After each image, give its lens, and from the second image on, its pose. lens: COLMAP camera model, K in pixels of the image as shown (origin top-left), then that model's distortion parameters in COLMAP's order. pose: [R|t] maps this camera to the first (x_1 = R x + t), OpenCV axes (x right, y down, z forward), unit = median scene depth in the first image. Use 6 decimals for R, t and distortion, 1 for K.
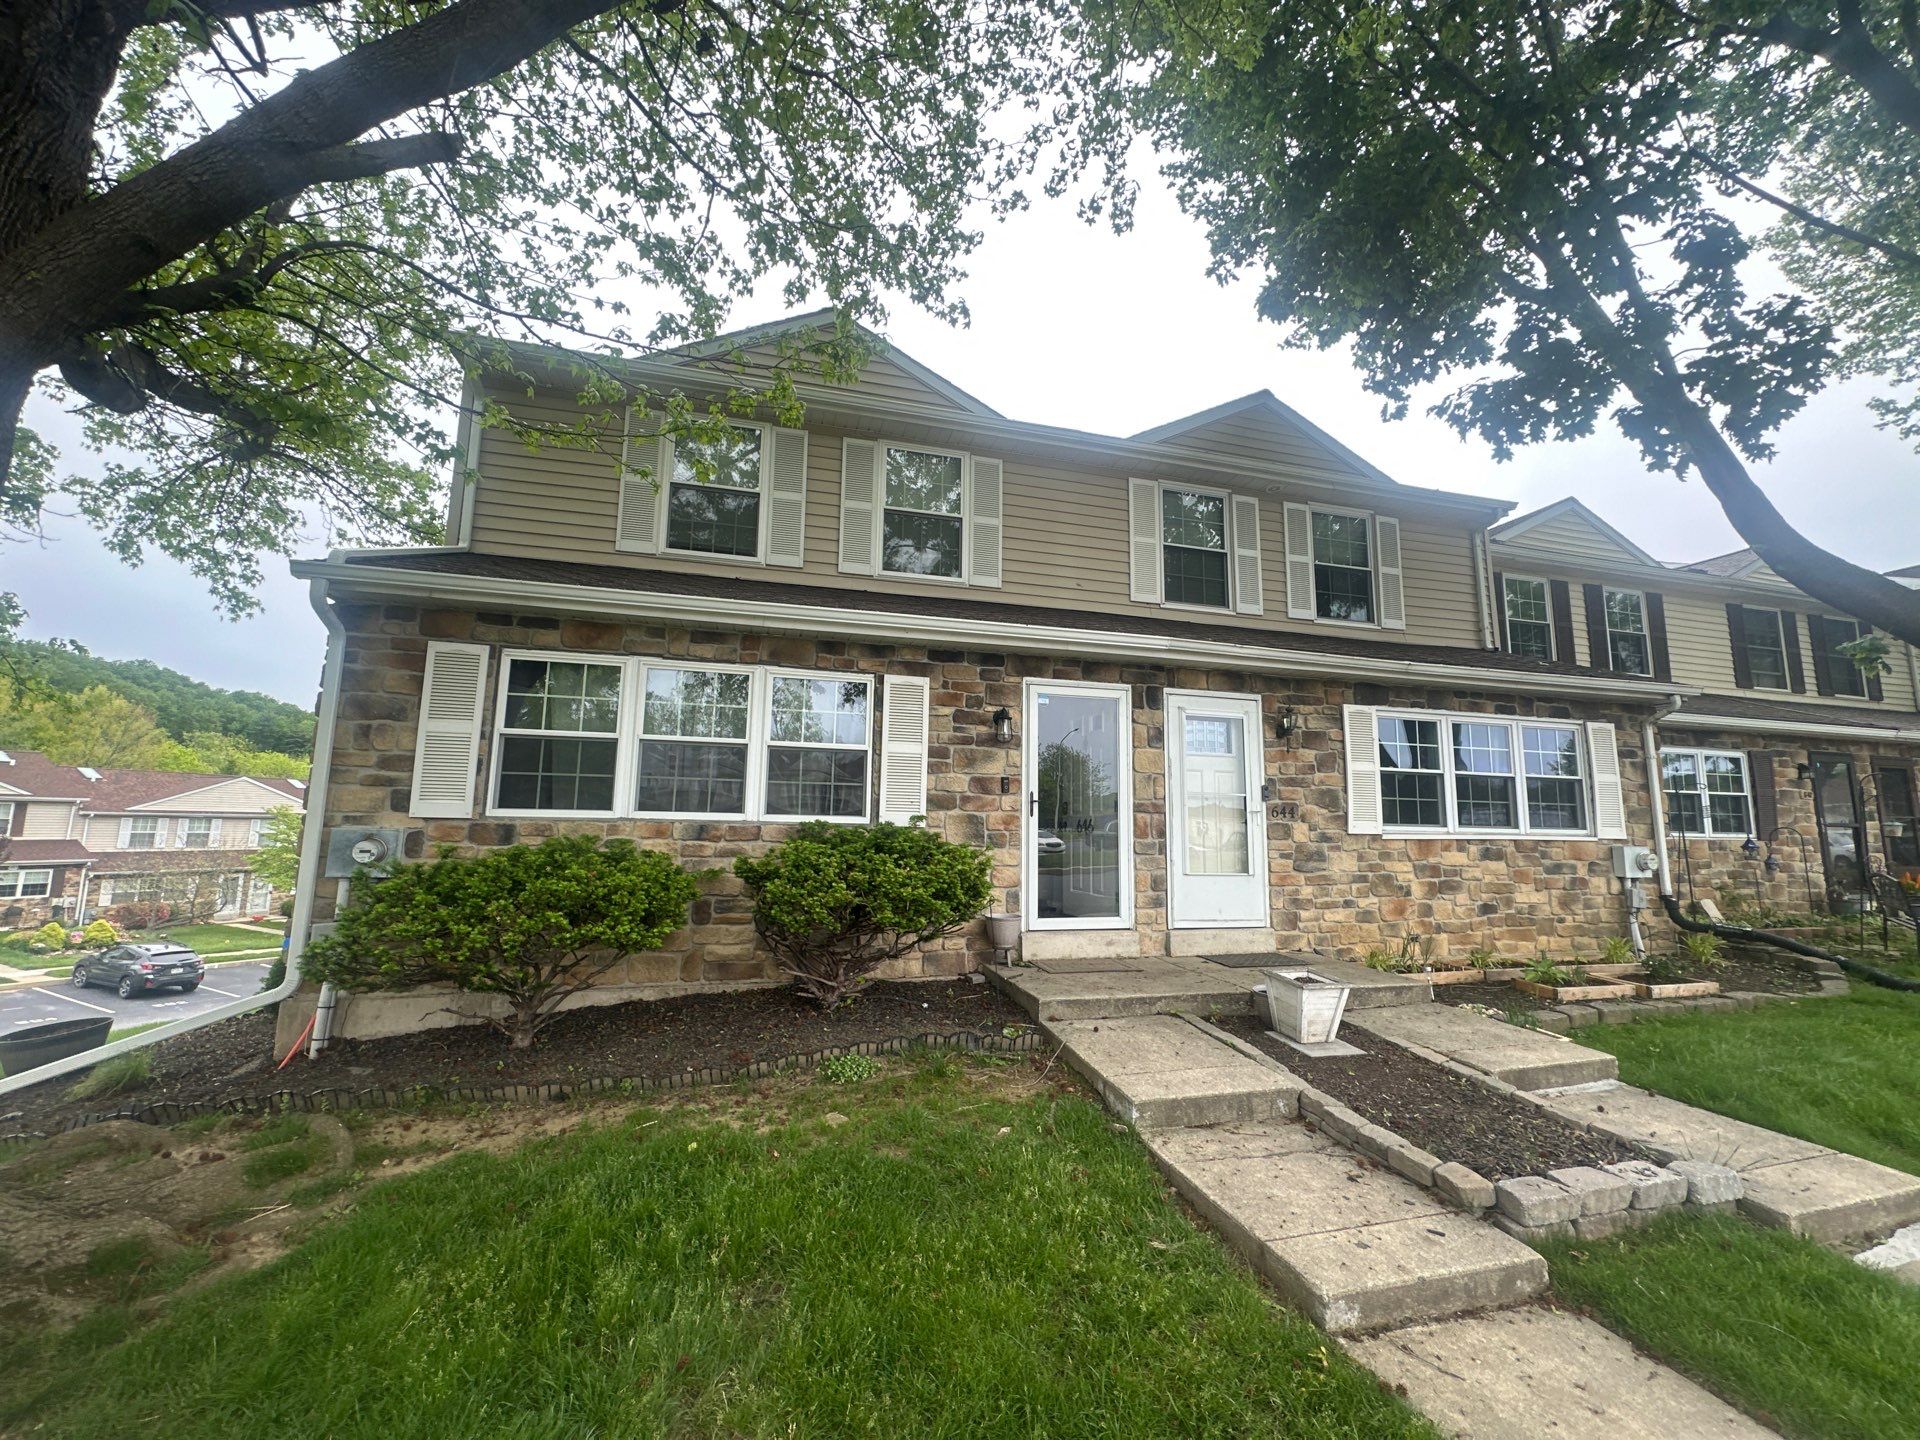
lens RADIAL K [[765.1, 0, 964.0], [0, 765.1, 724.3], [0, 0, 1]] dist [-0.000647, 0.000341]
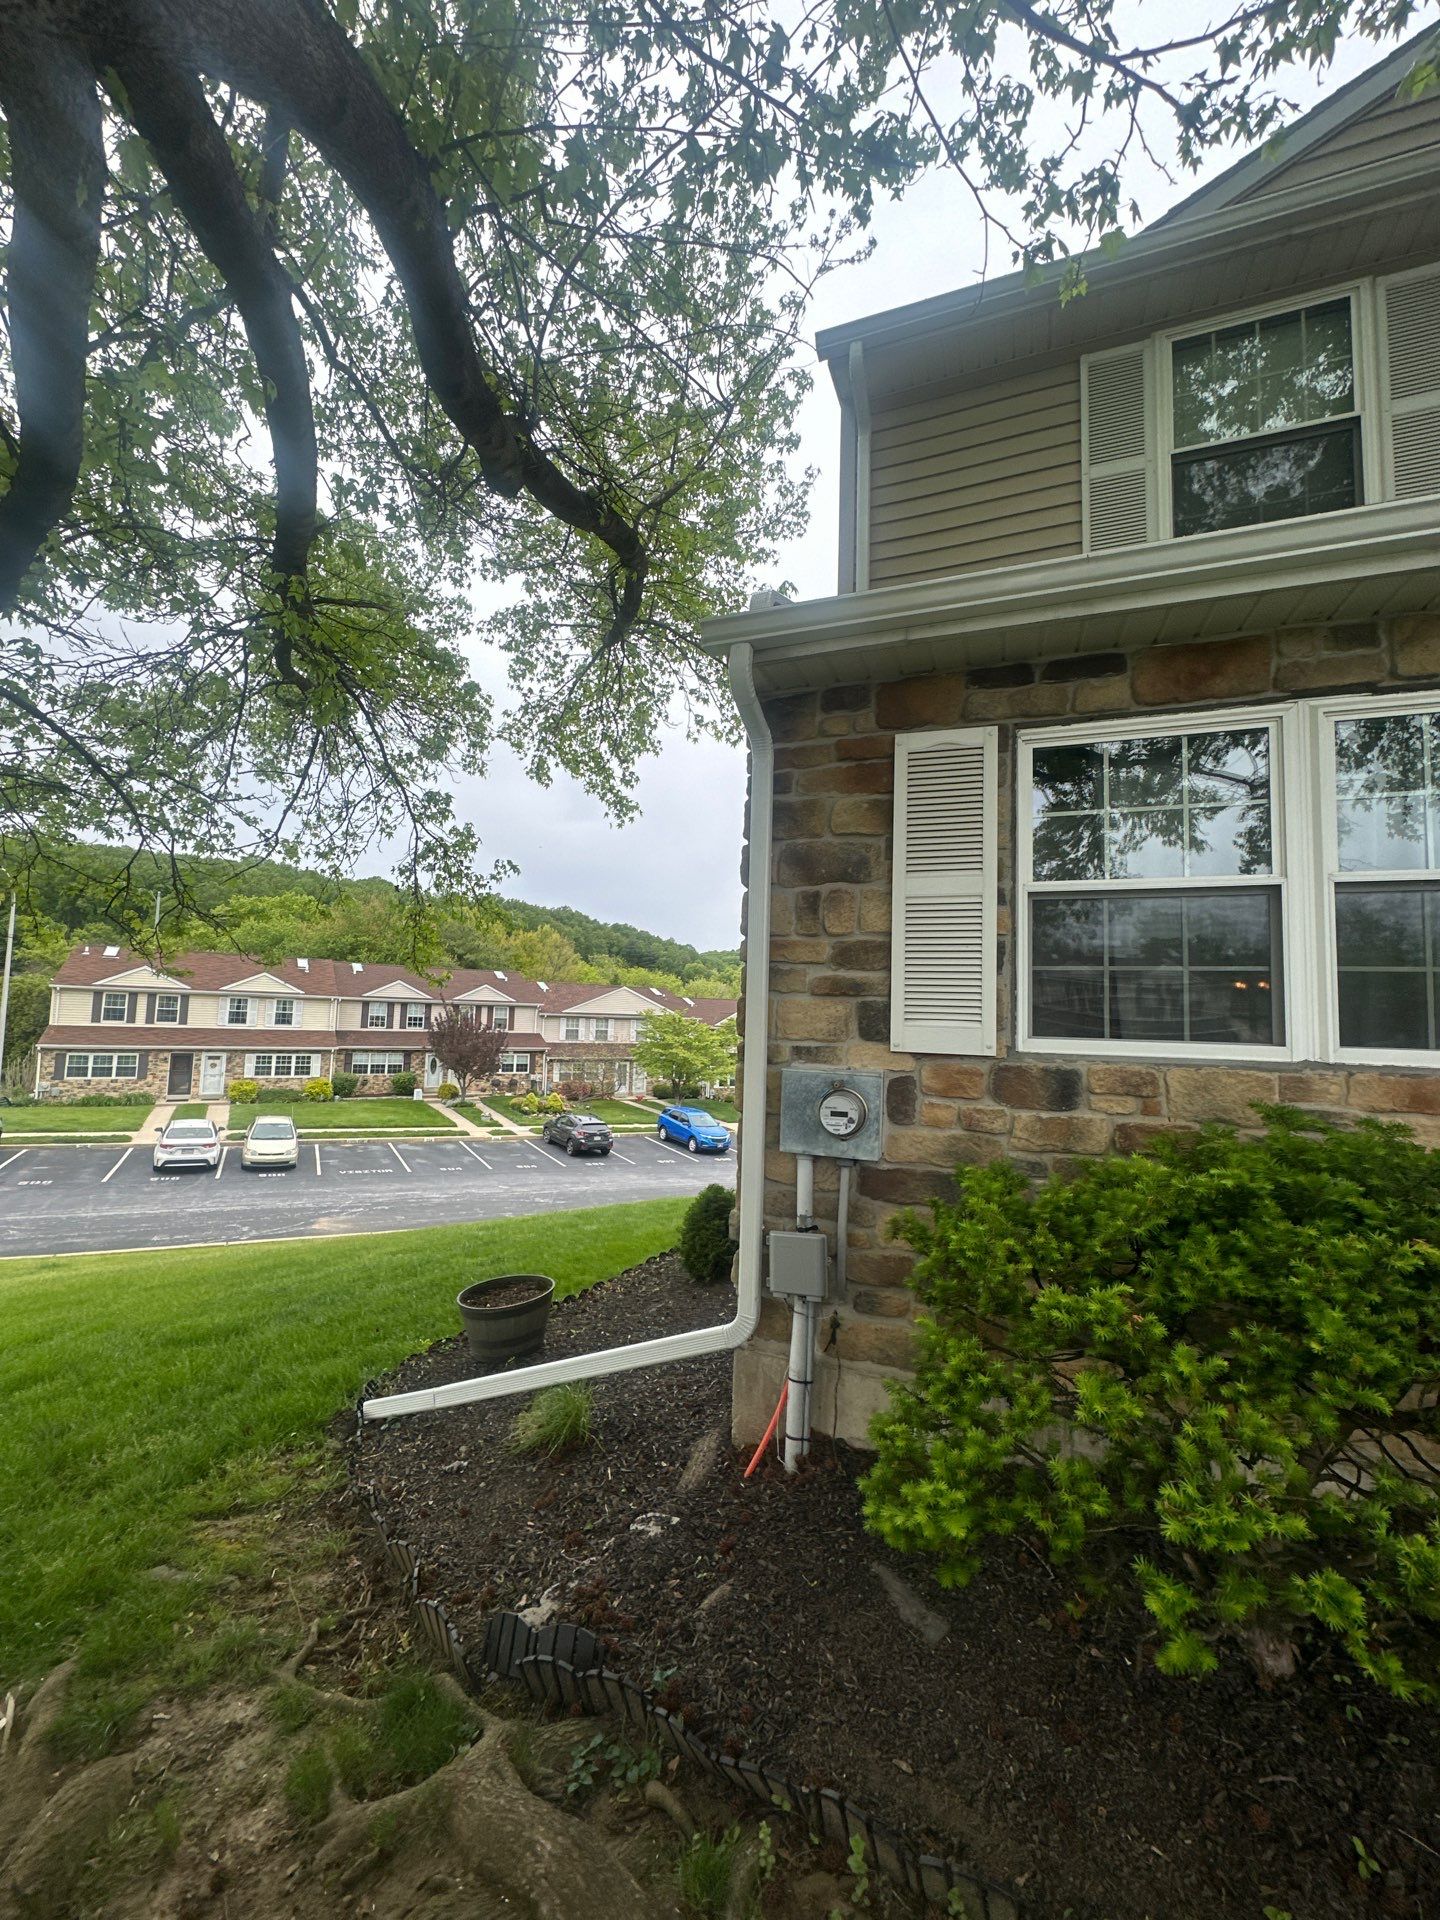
lens RADIAL K [[765.1, 0, 715.9], [0, 765.1, 960.6], [0, 0, 1]] dist [-0.000647, 0.000341]
pose [[0.806805, -0.036109, -0.589713, -0.364088], [0.061974, 0.997797, 0.023691, 0.025033], [0.587558, -0.055661, 0.807265, 0.350841]]
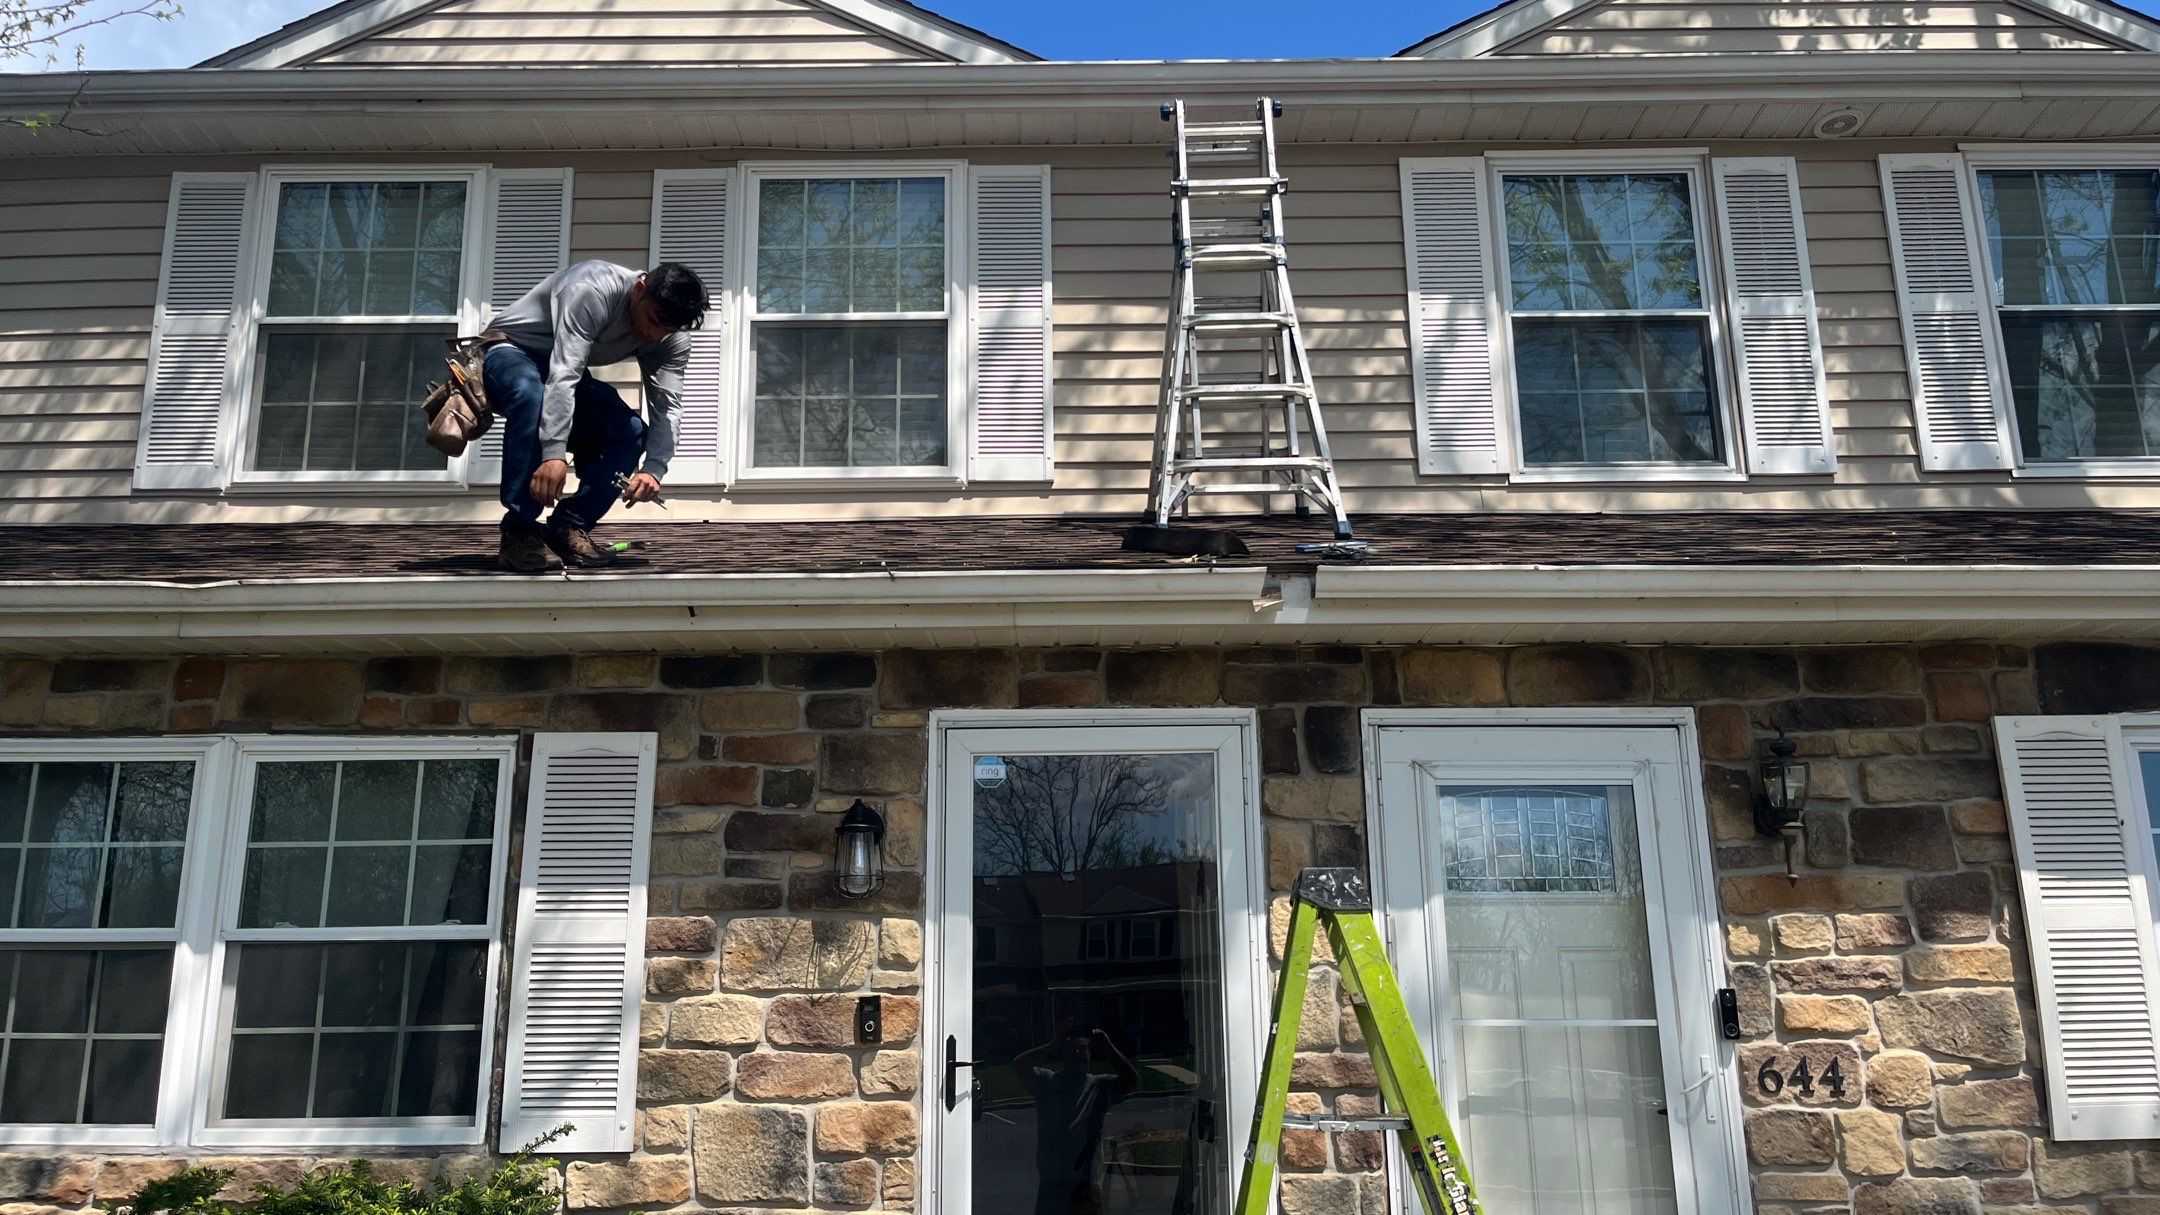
lens RADIAL K [[1638.2, 0, 1072.0], [0, 1638.2, 608.3], [0, 0, 1]] dist [0.071779, -0.094236]
pose [[0.963028, -0.089898, -0.253959, 0.318733], [0.058754, 0.990074, -0.127673, -0.005707], [0.262916, 0.108032, 0.958751, 0.245666]]
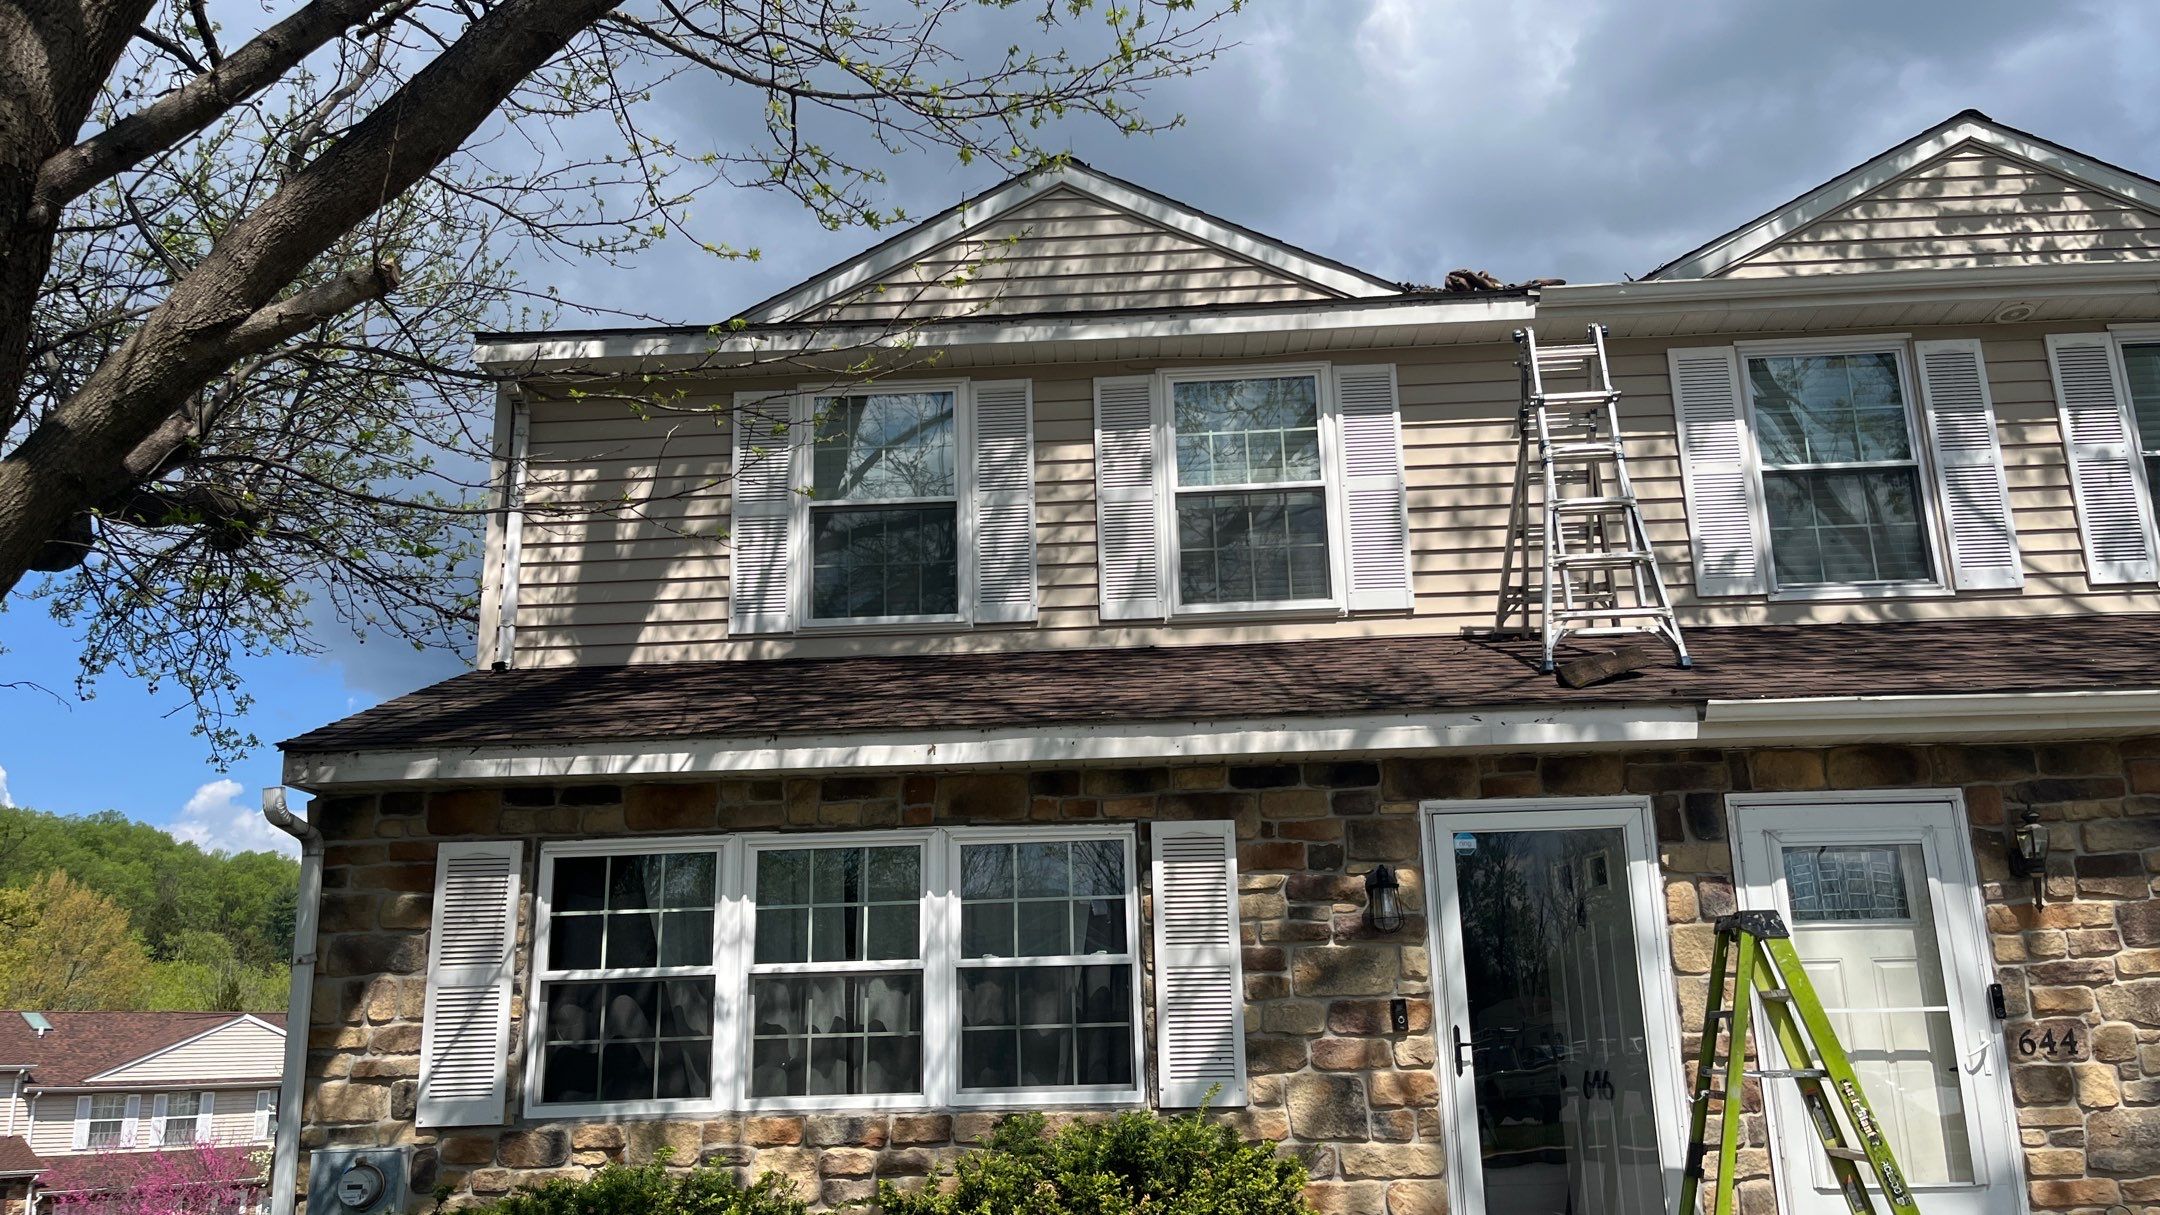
lens RADIAL K [[1642.5, 0, 1078.5], [0, 1642.5, 615.7], [0, 0, 1]] dist [0.086139, -0.121104]
pose [[0.952334, -0.116413, -0.281972, 0.174849], [0.081196, 0.987711, -0.133548, -0.050807], [0.294053, 0.104288, 0.950083, -0.145531]]
